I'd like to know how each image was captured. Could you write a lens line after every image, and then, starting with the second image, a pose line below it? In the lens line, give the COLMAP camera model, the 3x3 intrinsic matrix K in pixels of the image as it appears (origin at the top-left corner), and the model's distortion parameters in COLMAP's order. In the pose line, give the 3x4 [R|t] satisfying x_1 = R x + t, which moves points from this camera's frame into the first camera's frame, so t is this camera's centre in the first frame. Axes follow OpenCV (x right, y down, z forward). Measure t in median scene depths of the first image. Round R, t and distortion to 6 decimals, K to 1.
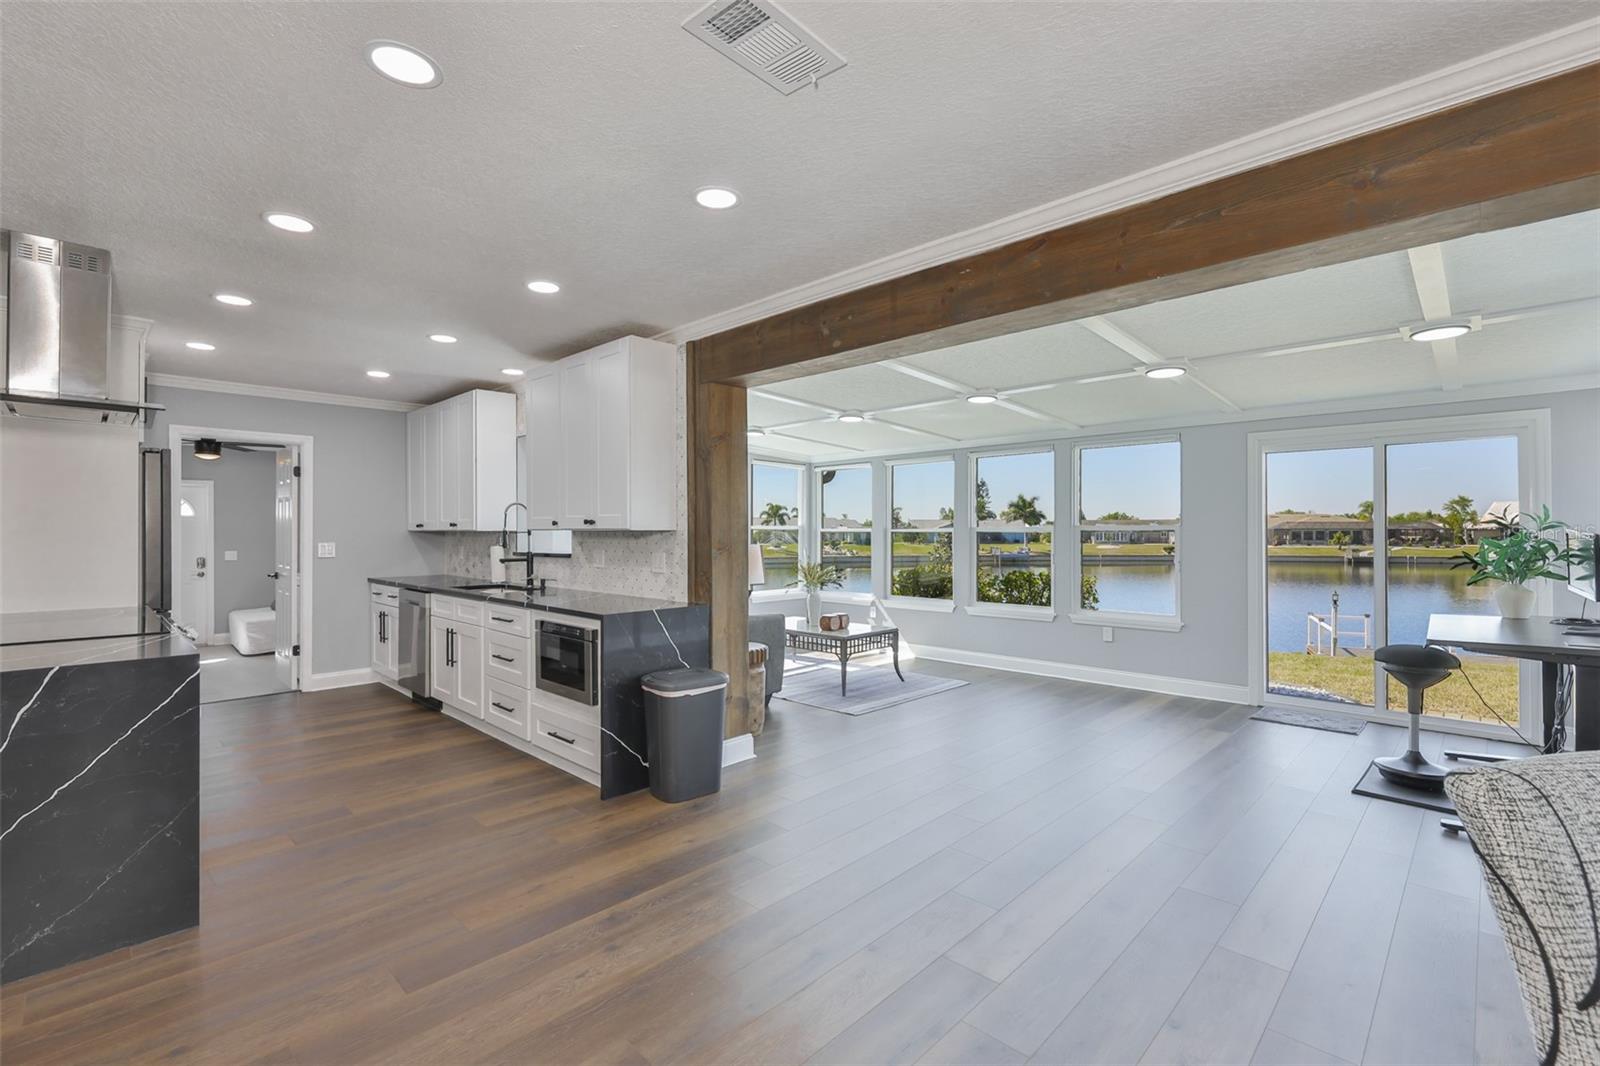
lens RADIAL K [[719.0, 0, 784.8], [0, 719.0, 529.5], [0, 0, 1]] dist [0.003197, -0.000559]
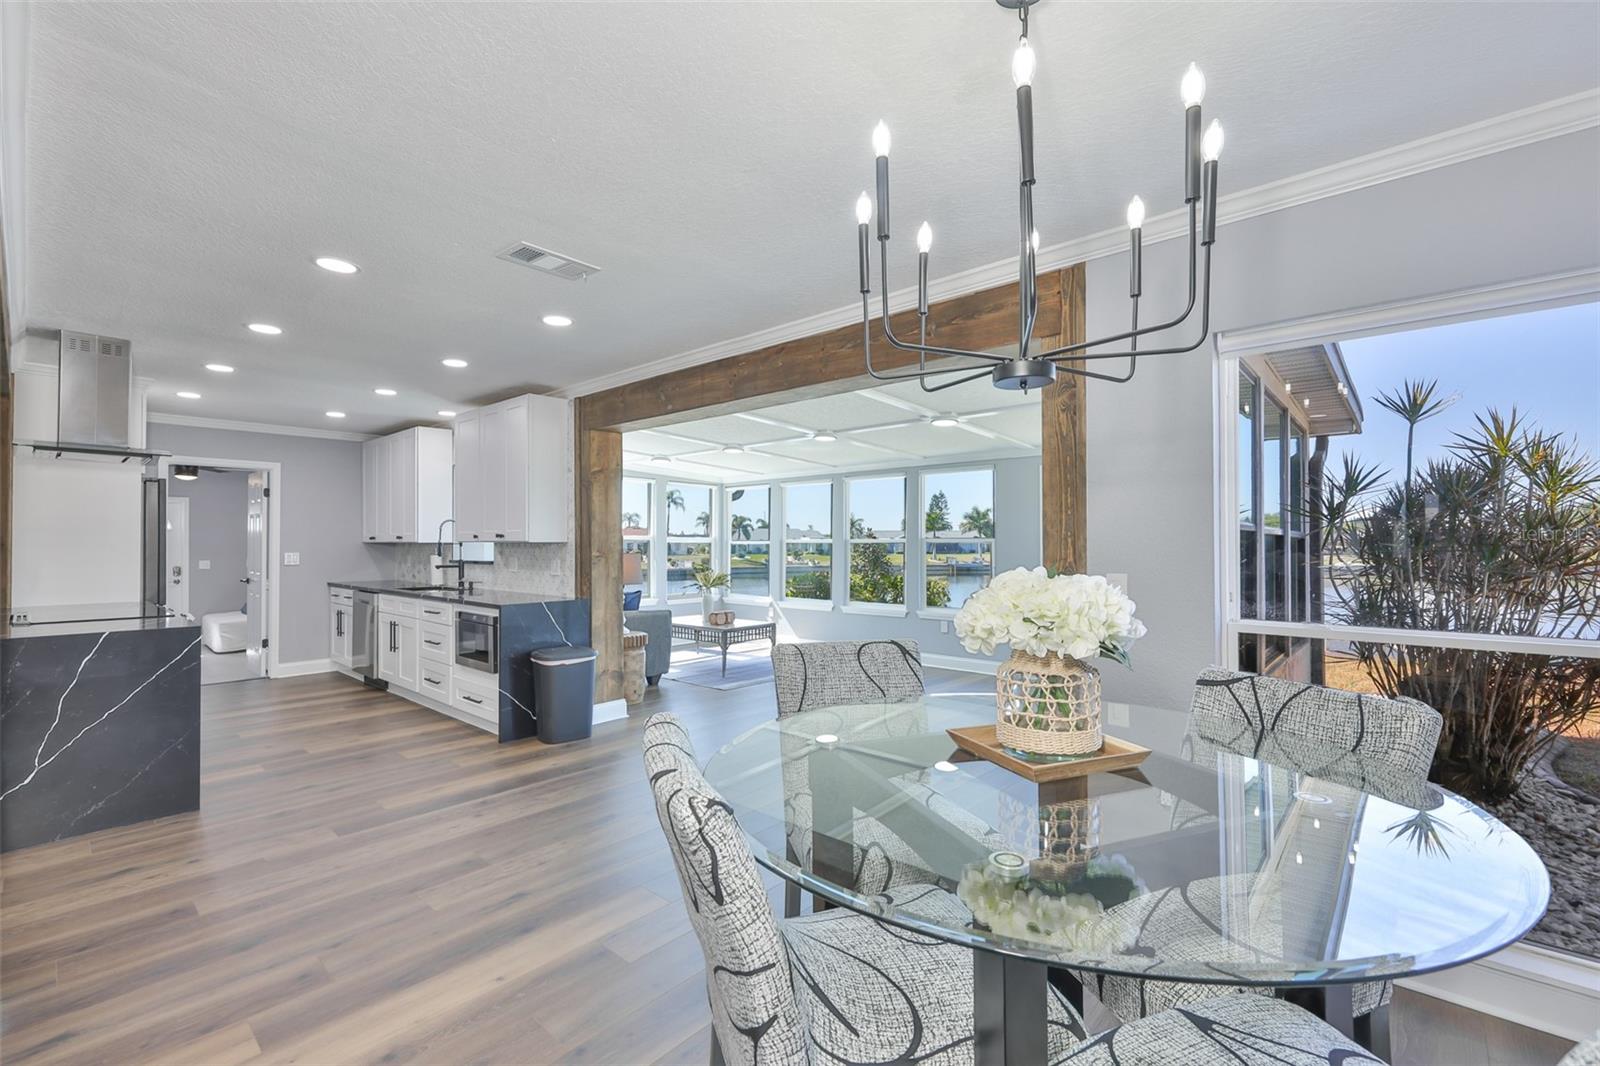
lens RADIAL K [[705.0, 0, 780.8], [0, 705.0, 533.7], [0, 0, 1]] dist [-0.000110, 0.000688]
pose [[0.999315, -0.000498, 0.037005, 0.126806], [0.000841, 0.999957, -0.009249, -0.001438], [-0.036998, 0.009274, 0.999272, -0.192916]]
